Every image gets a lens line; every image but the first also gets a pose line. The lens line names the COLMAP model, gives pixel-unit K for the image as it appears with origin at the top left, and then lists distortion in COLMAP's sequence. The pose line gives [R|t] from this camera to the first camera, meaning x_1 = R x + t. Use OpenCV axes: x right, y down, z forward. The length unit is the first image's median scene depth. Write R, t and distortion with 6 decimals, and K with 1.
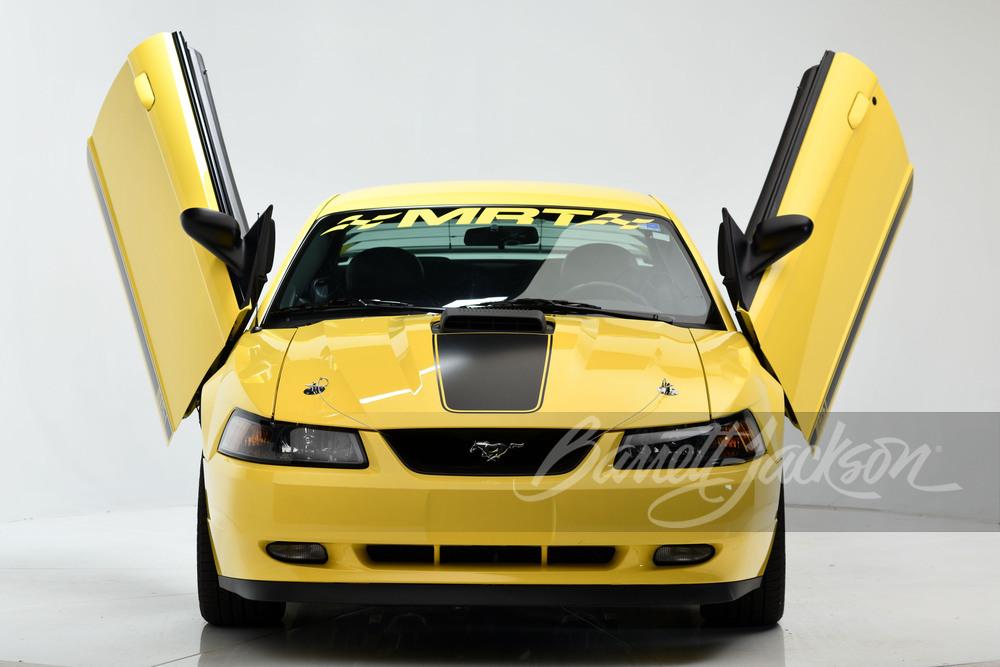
lens RADIAL K [[3329.4, 0, 500.0], [0, 3329.4, 333.5], [0, 0, 1]] dist [0.214171, 0.352927]
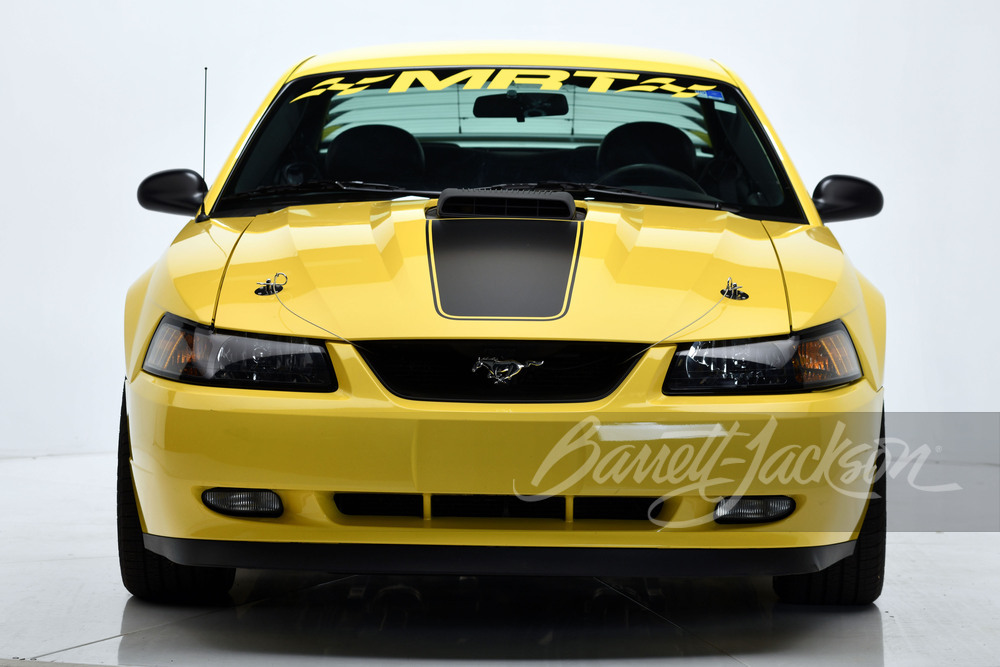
lens RADIAL K [[3590.0, 0, 500.0], [0, 3590.0, 333.5], [0, 0, 1]] dist [0.452514, 2.497917]
pose [[0.999912, 0.008108, -0.010526, 0.005314], [-0.007983, 0.999897, 0.011889, 0.015641], [0.010621, -0.011804, 0.999874, 0.167711]]
